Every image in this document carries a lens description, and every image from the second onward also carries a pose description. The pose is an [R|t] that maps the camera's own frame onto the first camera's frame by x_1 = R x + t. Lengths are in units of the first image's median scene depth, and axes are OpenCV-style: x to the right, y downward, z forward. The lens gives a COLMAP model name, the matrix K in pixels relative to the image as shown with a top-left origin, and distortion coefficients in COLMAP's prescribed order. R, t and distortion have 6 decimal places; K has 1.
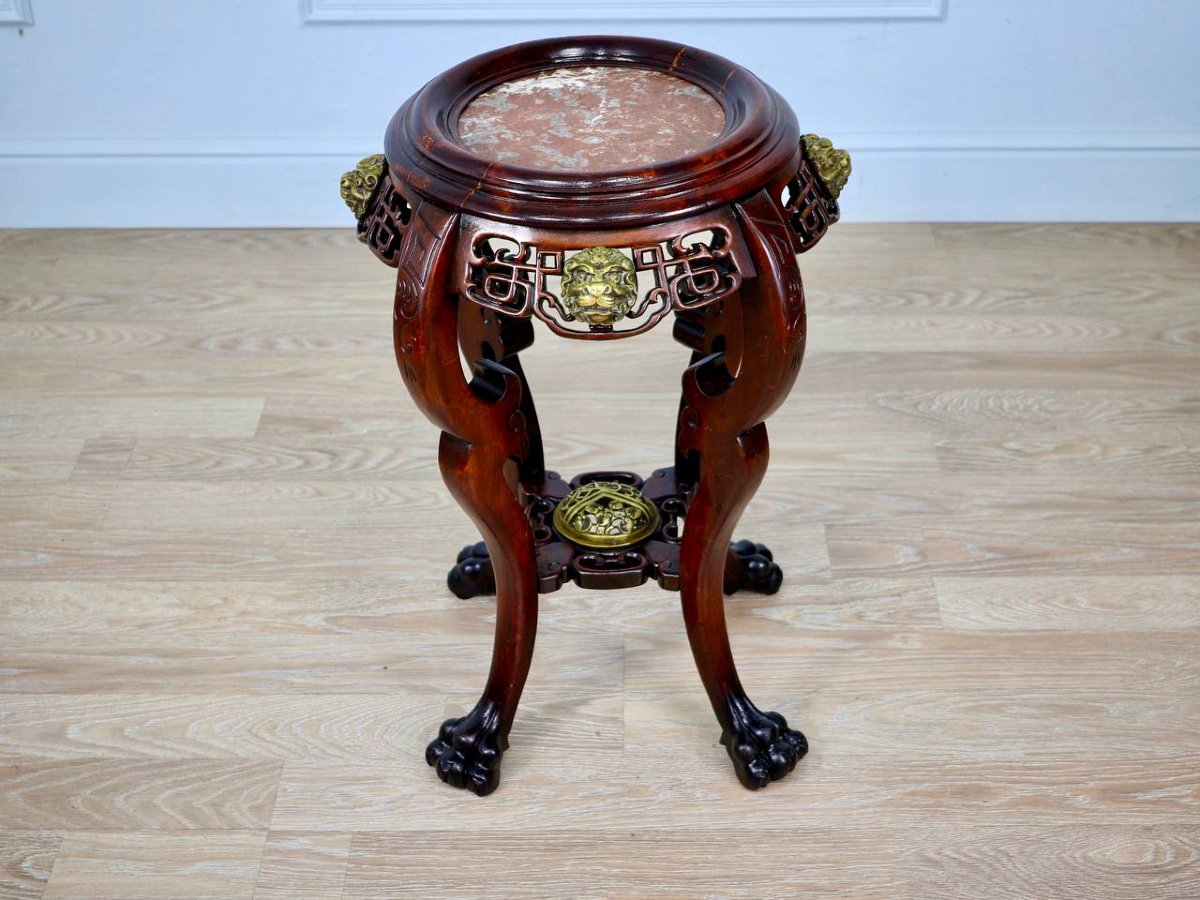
lens RADIAL K [[1922.5, 0, 600.0], [0, 1922.5, 450.0], [0, 0, 1]] dist [0.023636, 0.033263]
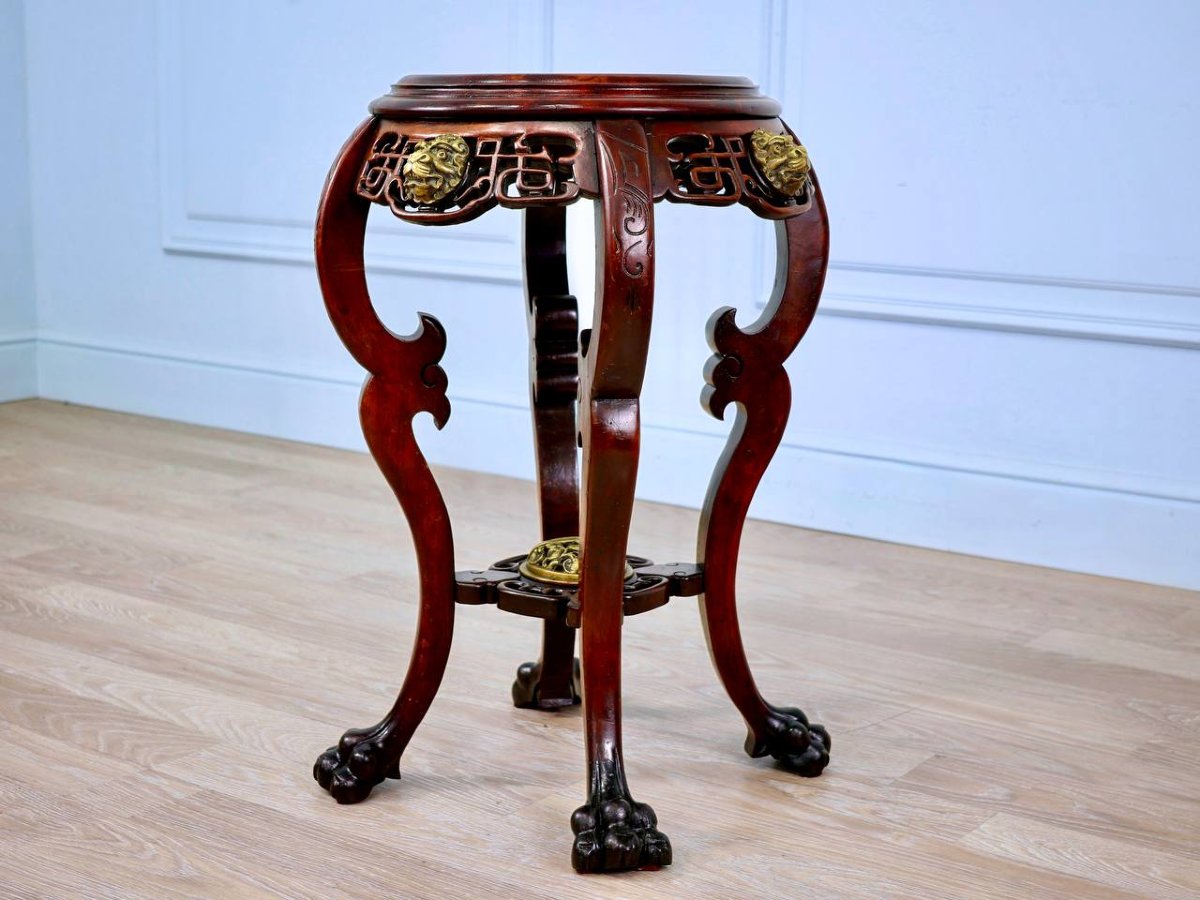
lens RADIAL K [[1922.5, 0, 600.0], [0, 1922.5, 450.0], [0, 0, 1]] dist [0.023636, 0.033263]
pose [[0.813738, 0.130925, -0.566293, 0.531689], [-0.342769, 0.894942, -0.285637, 0.245195], [0.469403, 0.426542, 0.773126, 0.271389]]
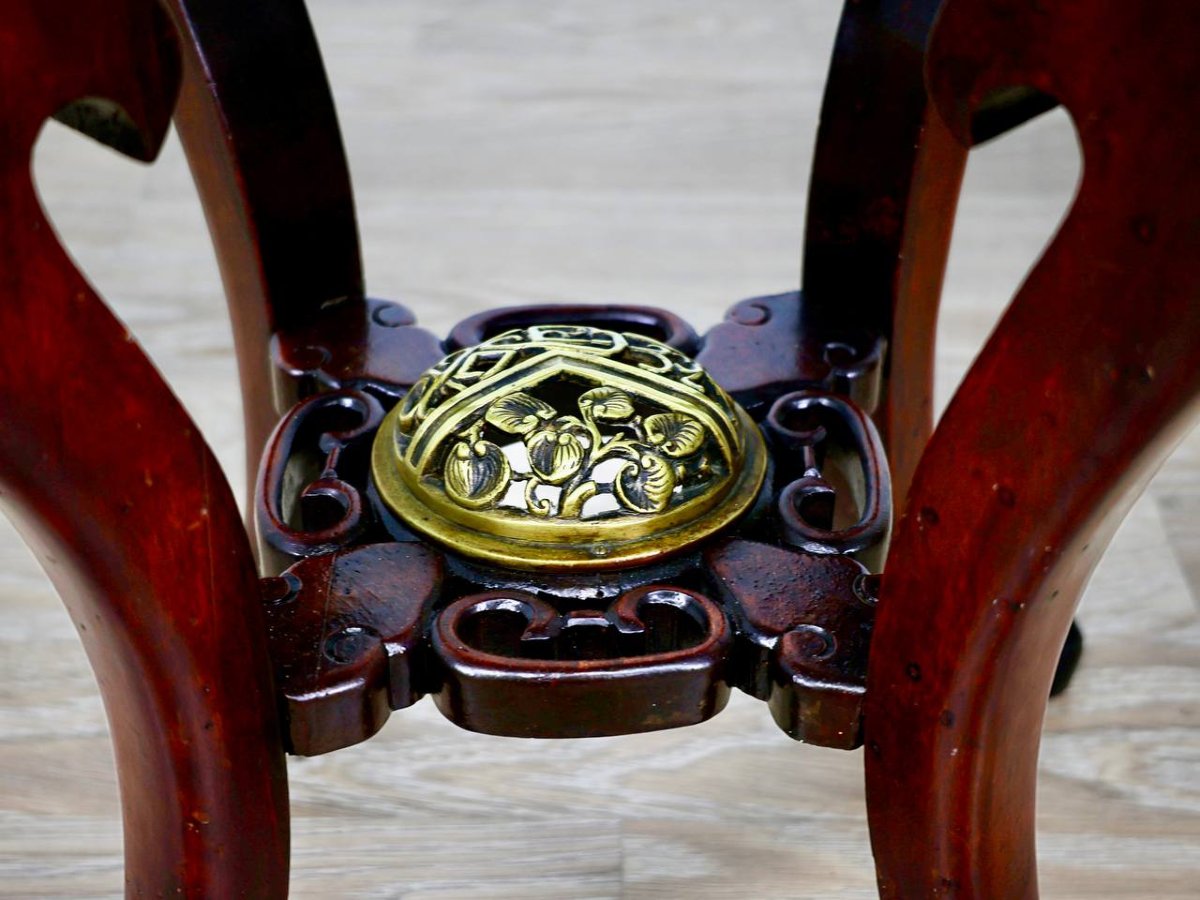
lens RADIAL K [[1922.5, 0, 600.0], [0, 1922.5, 450.0], [0, 0, 1]] dist [0.023636, 0.033263]
pose [[0.999825, 0.011078, 0.015061, 0.003605], [-0.011214, 0.999897, 0.008948, 0.032449], [-0.014960, -0.009116, 0.999847, 0.736538]]
